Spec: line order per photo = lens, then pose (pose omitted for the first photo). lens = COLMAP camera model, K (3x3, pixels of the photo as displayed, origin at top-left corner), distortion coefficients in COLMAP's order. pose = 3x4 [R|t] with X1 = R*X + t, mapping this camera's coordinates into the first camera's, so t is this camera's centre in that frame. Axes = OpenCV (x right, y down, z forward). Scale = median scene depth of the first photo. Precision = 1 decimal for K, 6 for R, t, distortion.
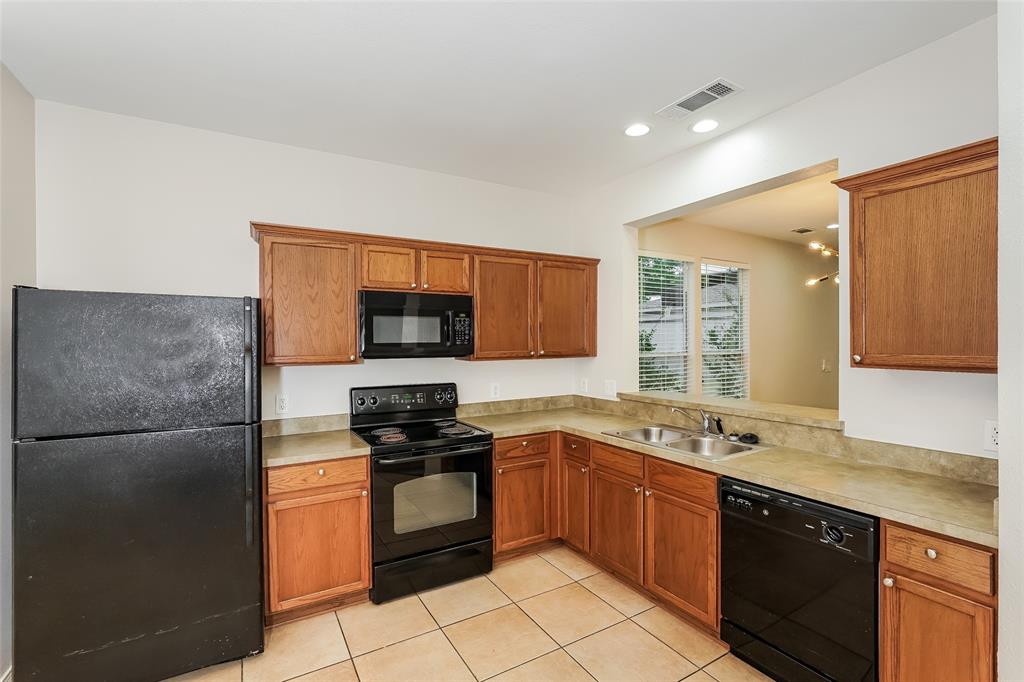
lens RADIAL K [[456.1, 0, 512.9], [0, 456.1, 345.6], [0, 0, 1]] dist [-0.014830, 0.005032]
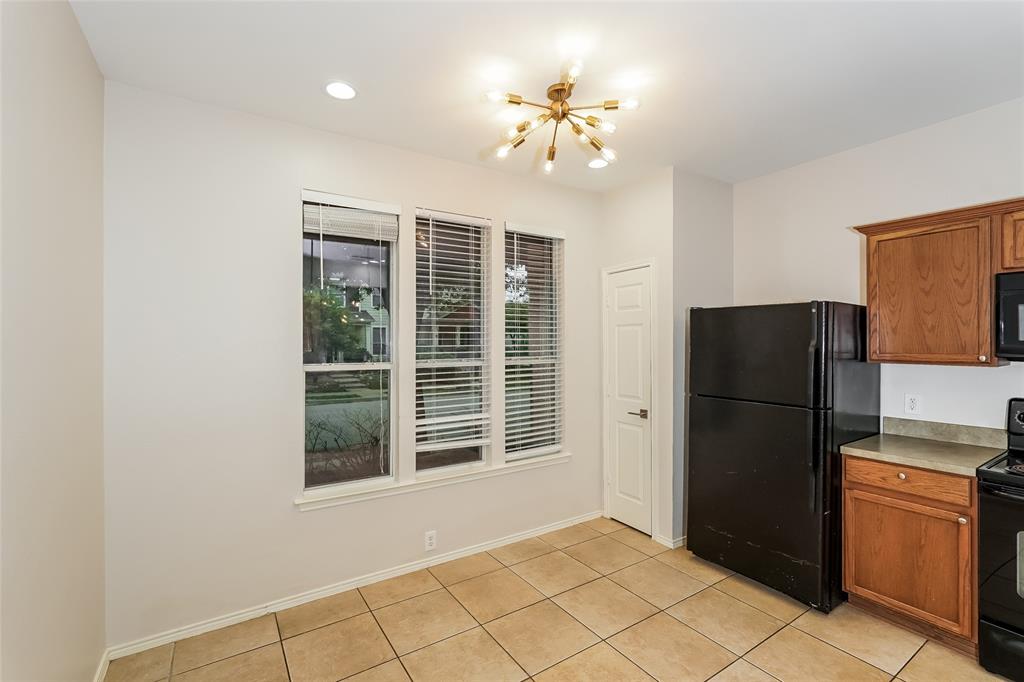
lens RADIAL K [[456.1, 0, 506.7], [0, 456.1, 341.6], [0, 0, 1]] dist [-0.014830, 0.005032]
pose [[0.053501, 0.008950, -0.998528, 0.412812], [-0.005916, 0.999945, 0.008646, -0.005656], [0.998550, 0.005445, 0.053551, 0.107353]]
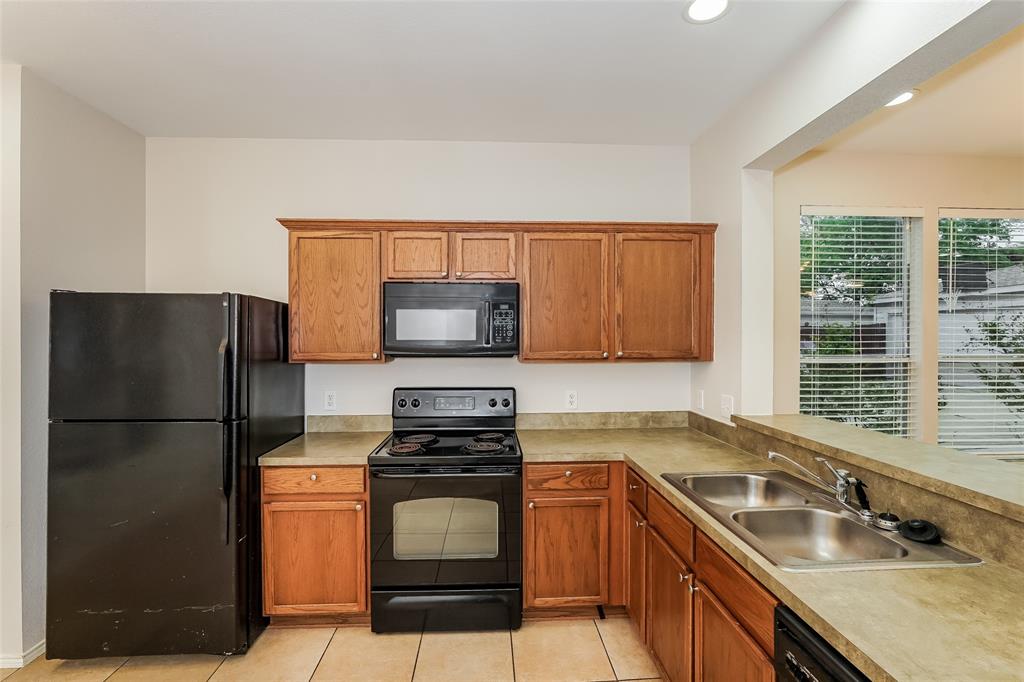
lens RADIAL K [[456.1, 0, 507.8], [0, 456.1, 344.0], [0, 0, 1]] dist [-0.014830, 0.005032]
pose [[0.888141, 0.010715, -0.459447, 0.313240], [-0.009360, 0.999943, 0.005228, -0.004631], [0.459477, -0.000343, 0.888190, 0.307887]]
